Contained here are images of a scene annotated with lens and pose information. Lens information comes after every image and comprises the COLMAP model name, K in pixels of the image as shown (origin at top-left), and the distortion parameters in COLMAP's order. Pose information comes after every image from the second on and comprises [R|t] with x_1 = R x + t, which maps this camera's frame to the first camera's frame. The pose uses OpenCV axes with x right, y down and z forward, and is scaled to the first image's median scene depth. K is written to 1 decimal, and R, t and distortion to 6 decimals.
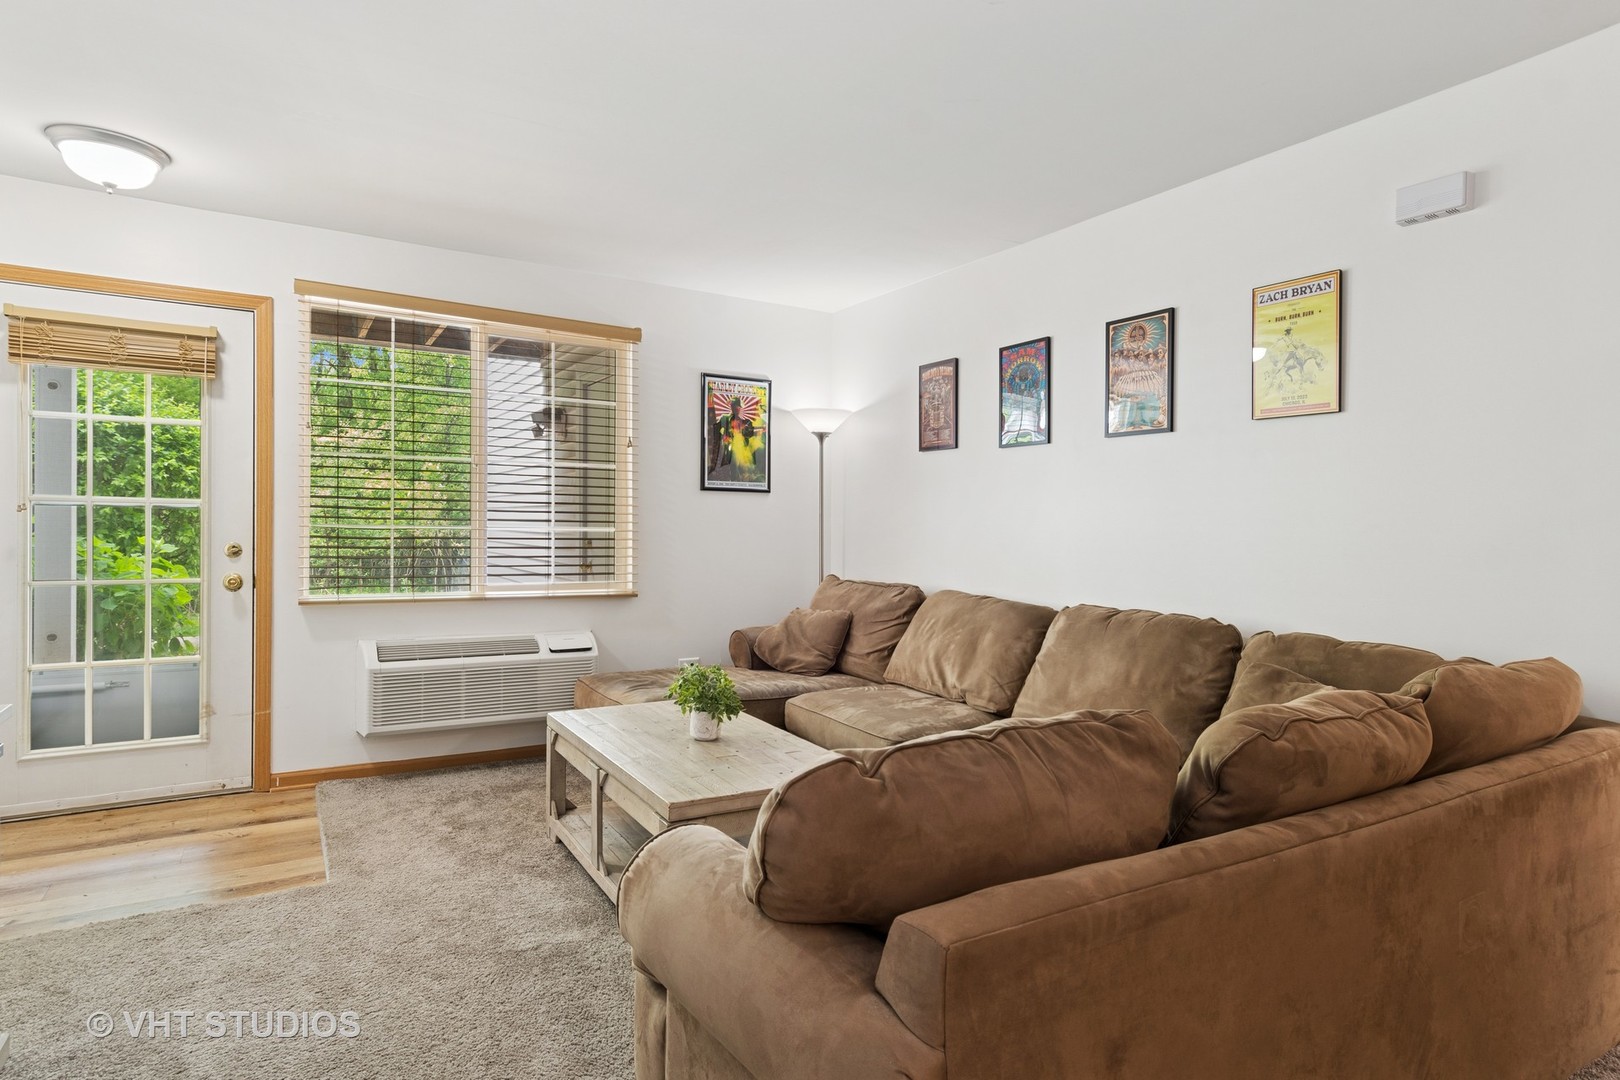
lens RADIAL K [[873.9, 0, 797.7], [0, 873.9, 518.3], [0, 0, 1]] dist [0.007346, -0.003891]
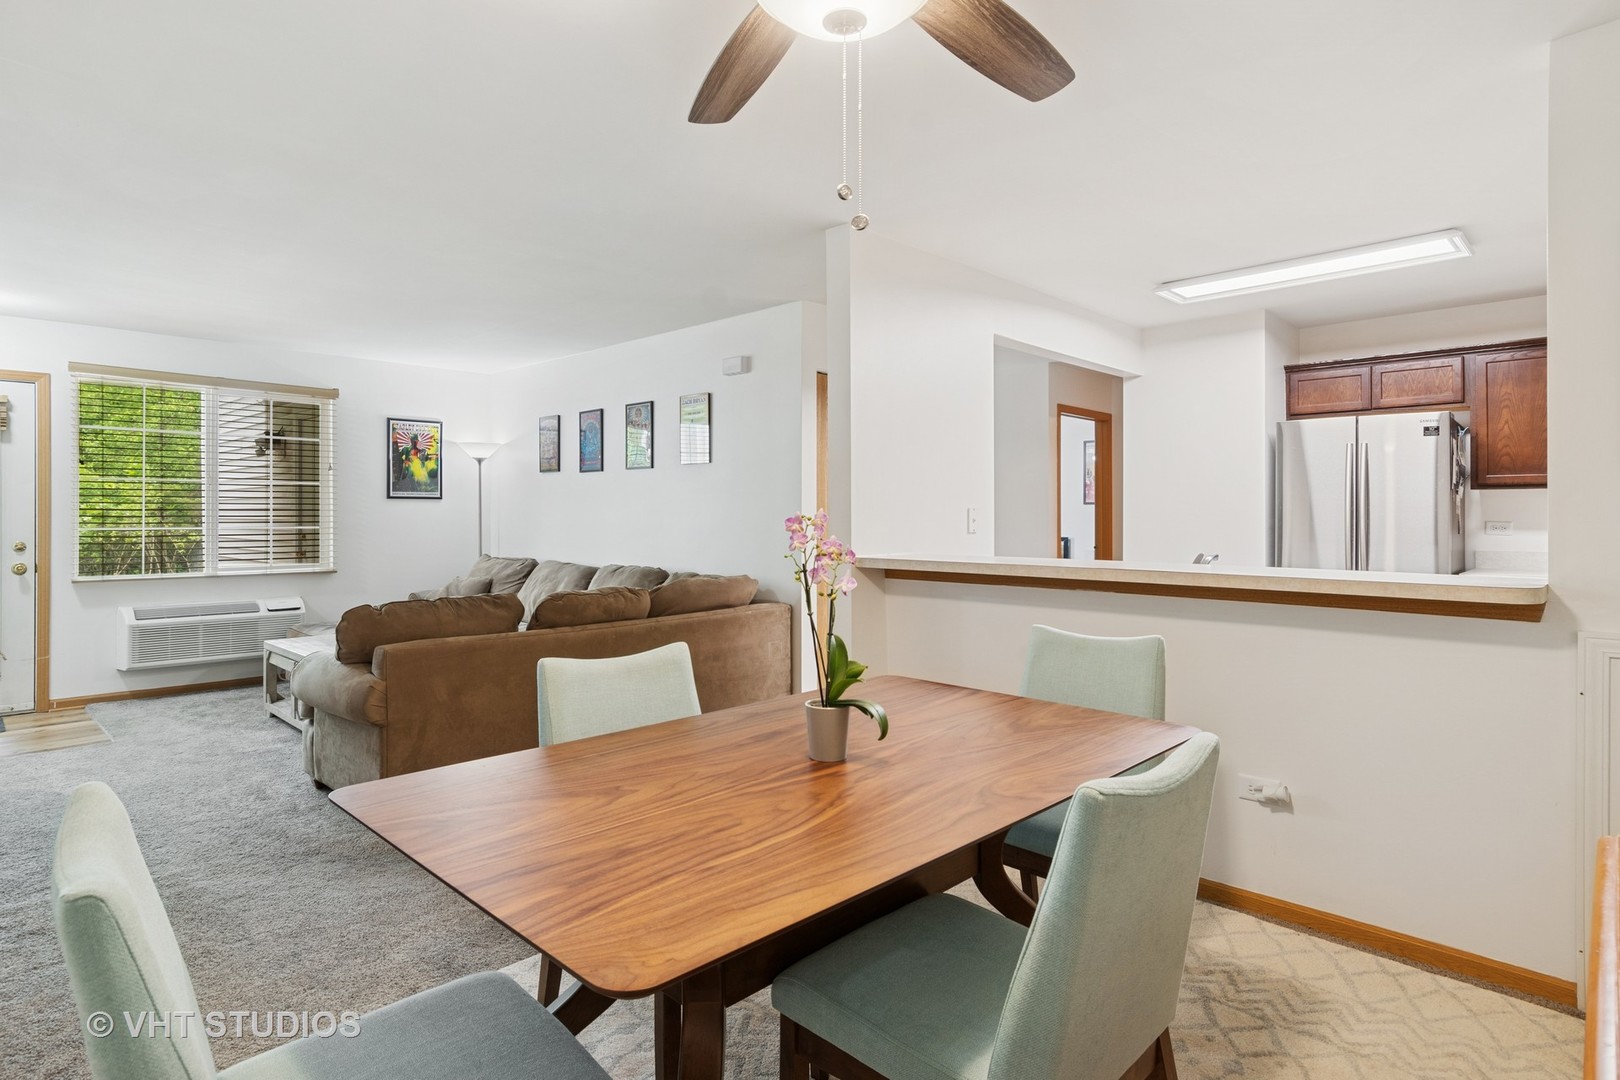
lens RADIAL K [[873.9, 0, 827.2], [0, 873.9, 491.7], [0, 0, 1]] dist [0.007346, -0.003891]
pose [[0.961468, -0.009338, 0.274759, 0.212748], [0.013677, 0.999810, -0.013879, -0.014550], [-0.274577, 0.017102, 0.961413, -0.663114]]
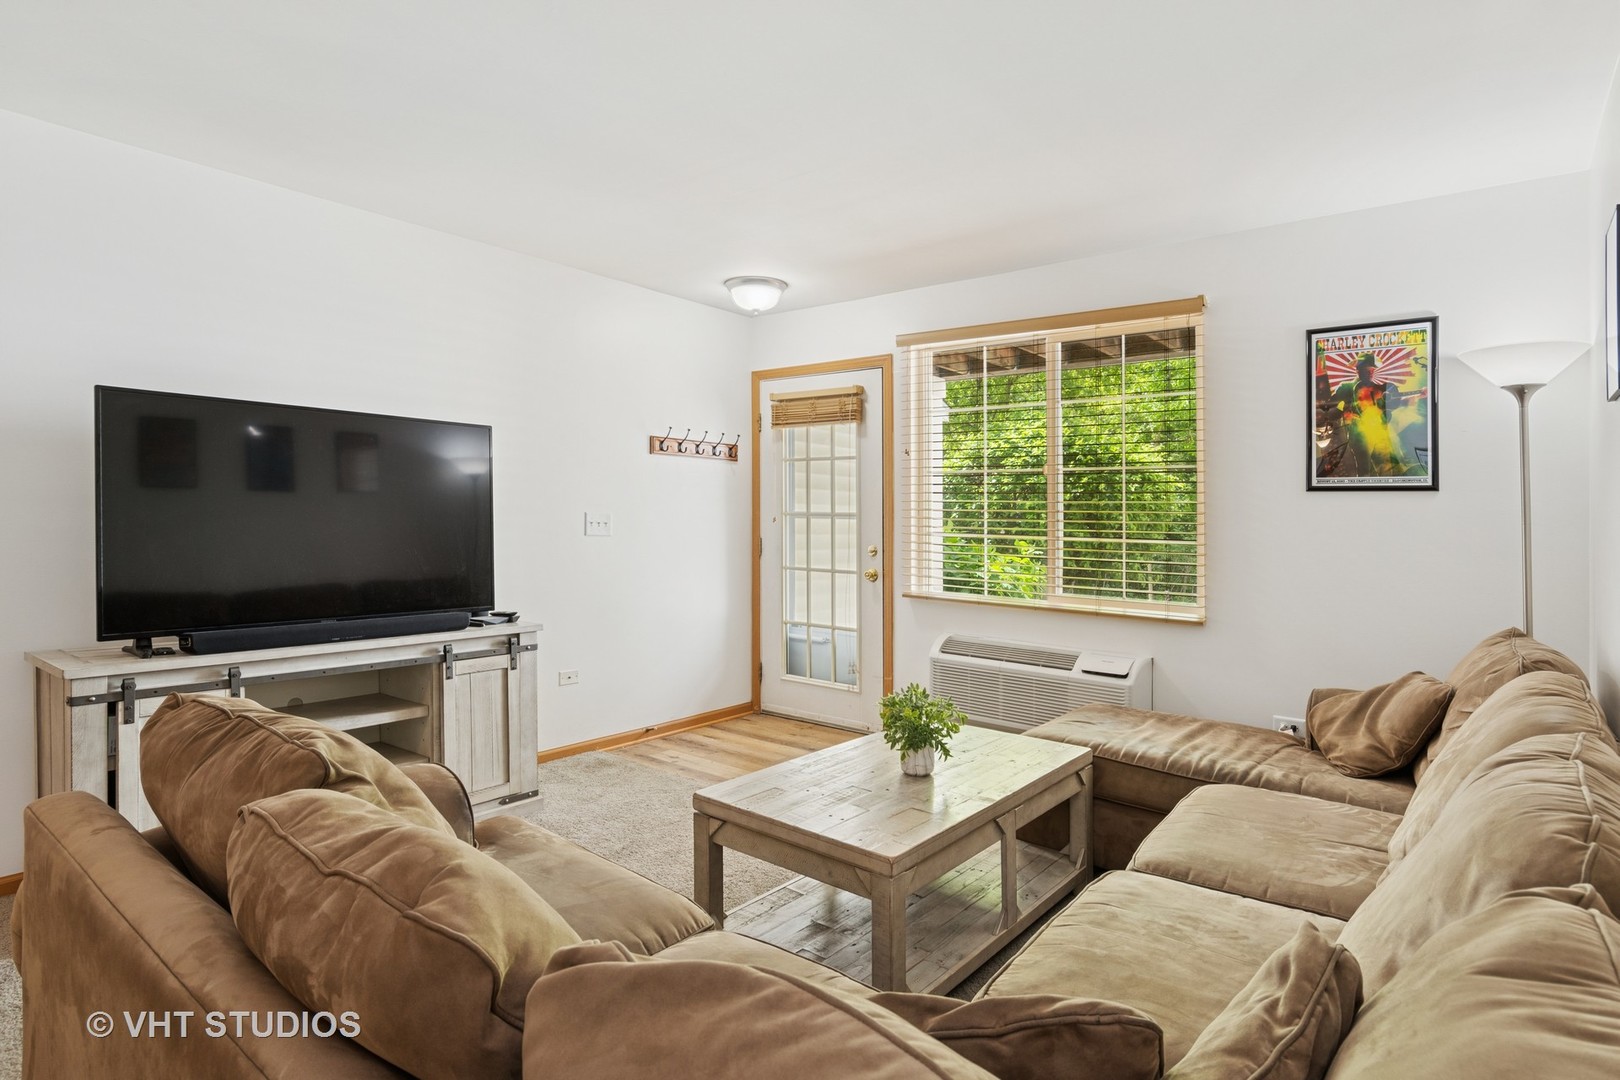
lens RADIAL K [[873.9, 0, 815.8], [0, 873.9, 513.6], [0, 0, 1]] dist [0.007346, -0.003891]
pose [[0.345935, -0.011159, -0.938192, 0.480213], [-0.005515, 0.999888, -0.013926, -0.000836], [0.938242, 0.009992, 0.345835, 0.398878]]
